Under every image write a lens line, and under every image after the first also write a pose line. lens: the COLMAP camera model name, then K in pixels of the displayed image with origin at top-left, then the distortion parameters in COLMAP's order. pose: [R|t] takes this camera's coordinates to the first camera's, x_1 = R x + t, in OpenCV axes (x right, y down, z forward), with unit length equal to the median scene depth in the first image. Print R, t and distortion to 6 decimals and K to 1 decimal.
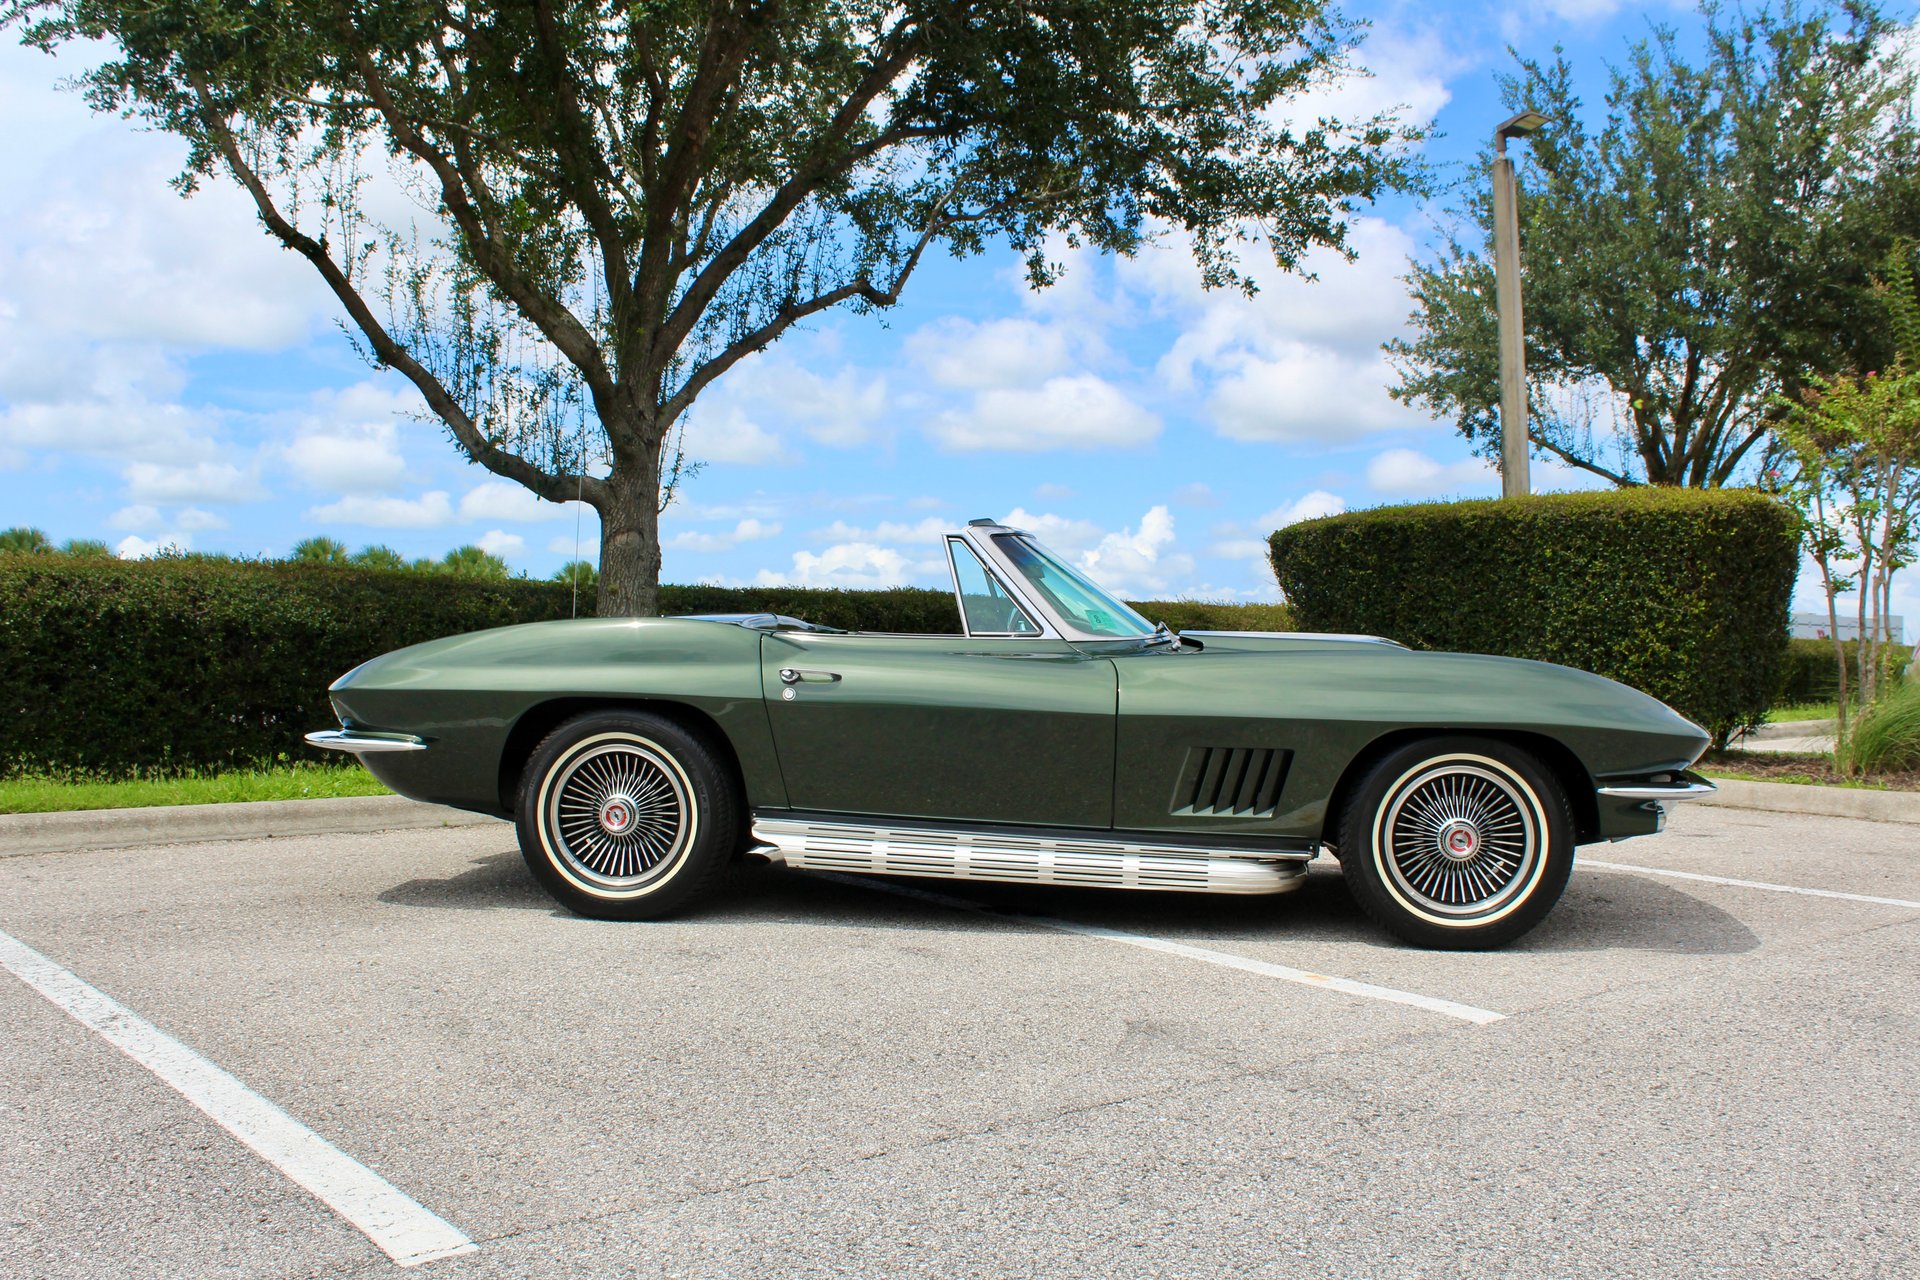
lens RADIAL K [[1857.7, 0, 972.2], [0, 1857.7, 665.7], [0, 0, 1]] dist [-0.098040, 0.000000]
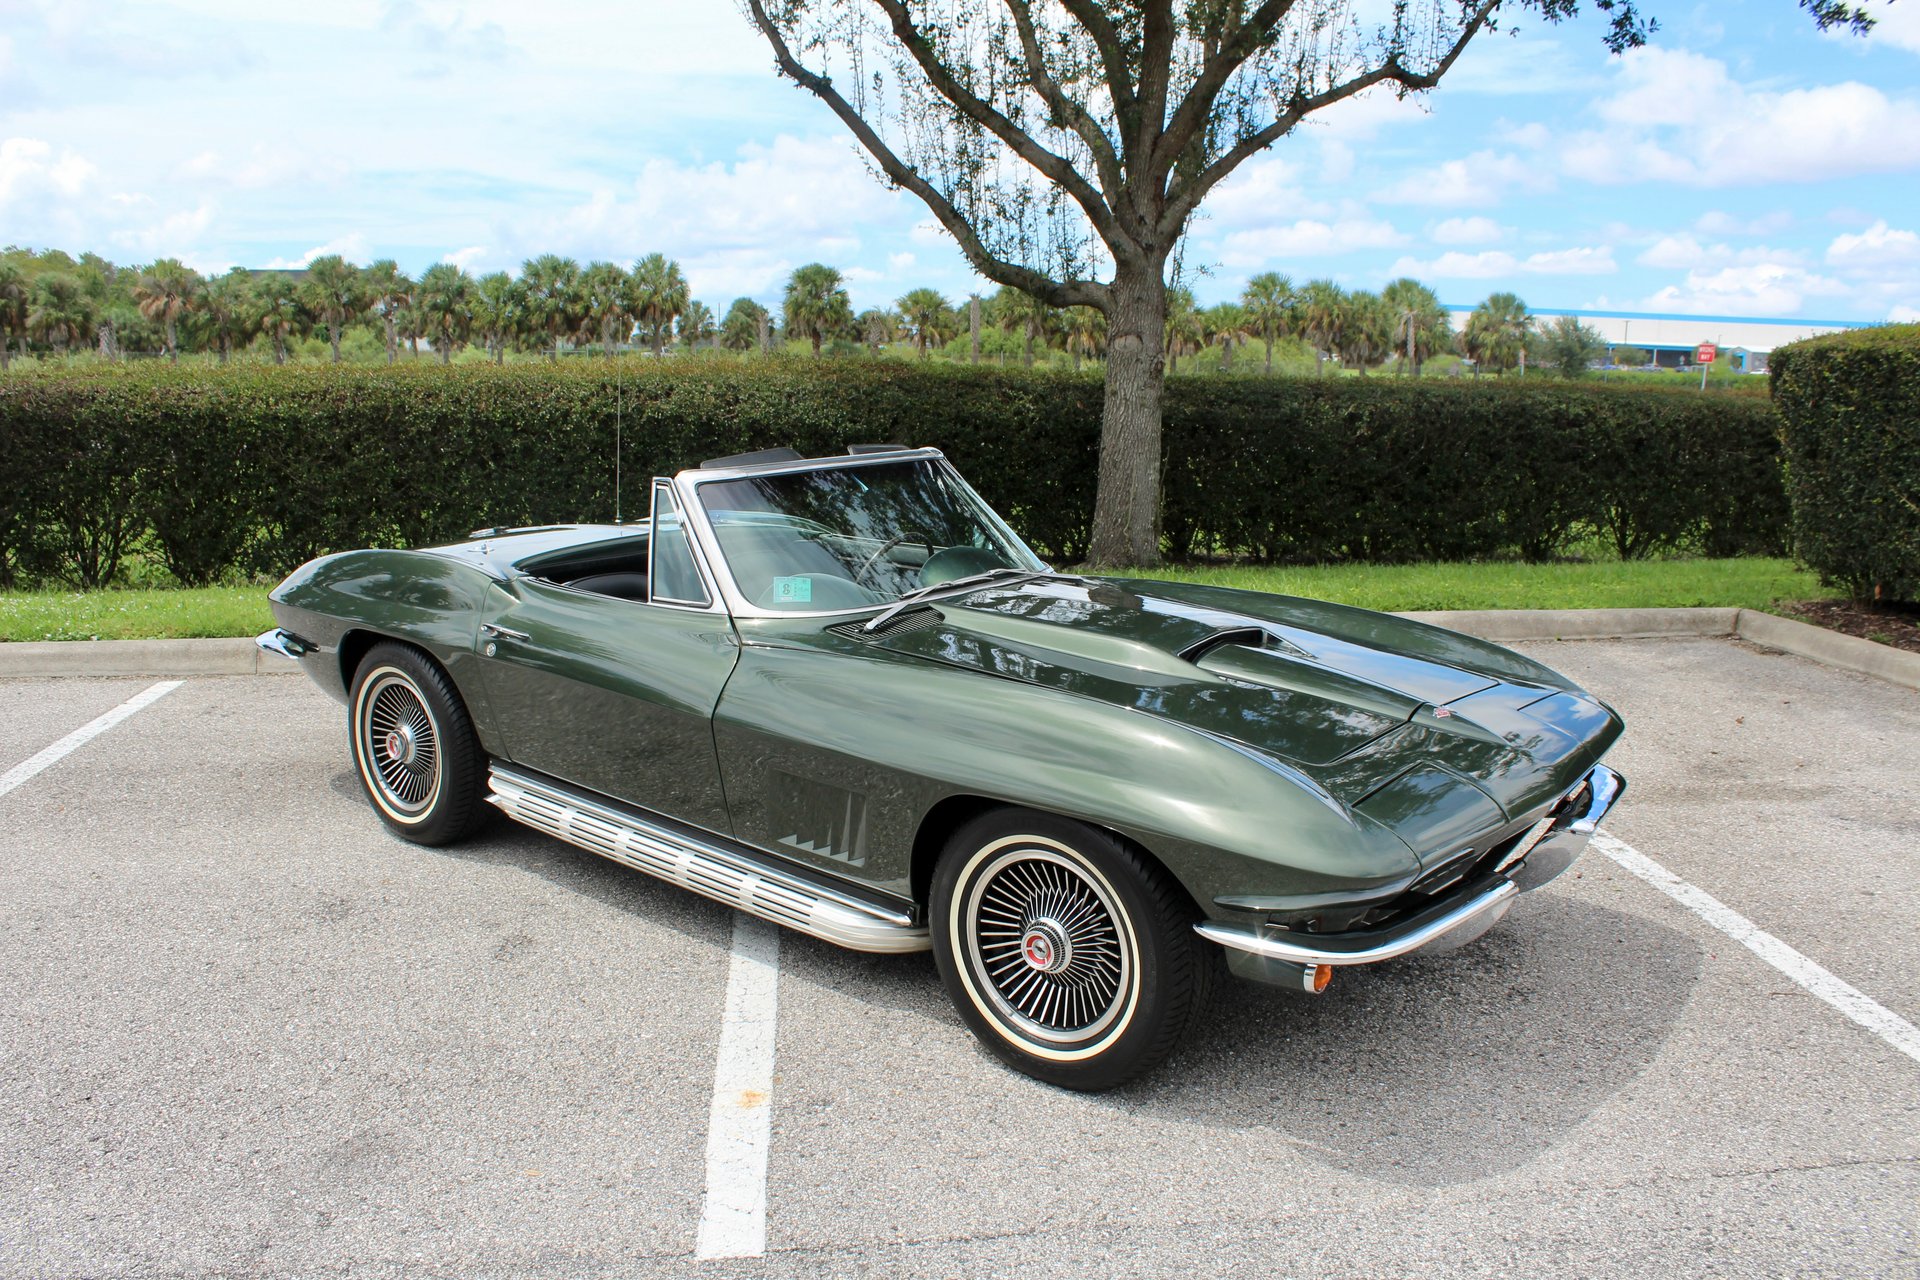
lens RADIAL K [[1598.0, 0, 956.3], [0, 1598.0, 673.2], [0, 0, 1]] dist [-0.165951, 0.141838]
pose [[0.841908, 0.109896, -0.528313, 0.260665], [-0.009133, 0.981805, 0.189674, -0.062886], [0.539544, -0.154863, 0.827592, 0.216793]]
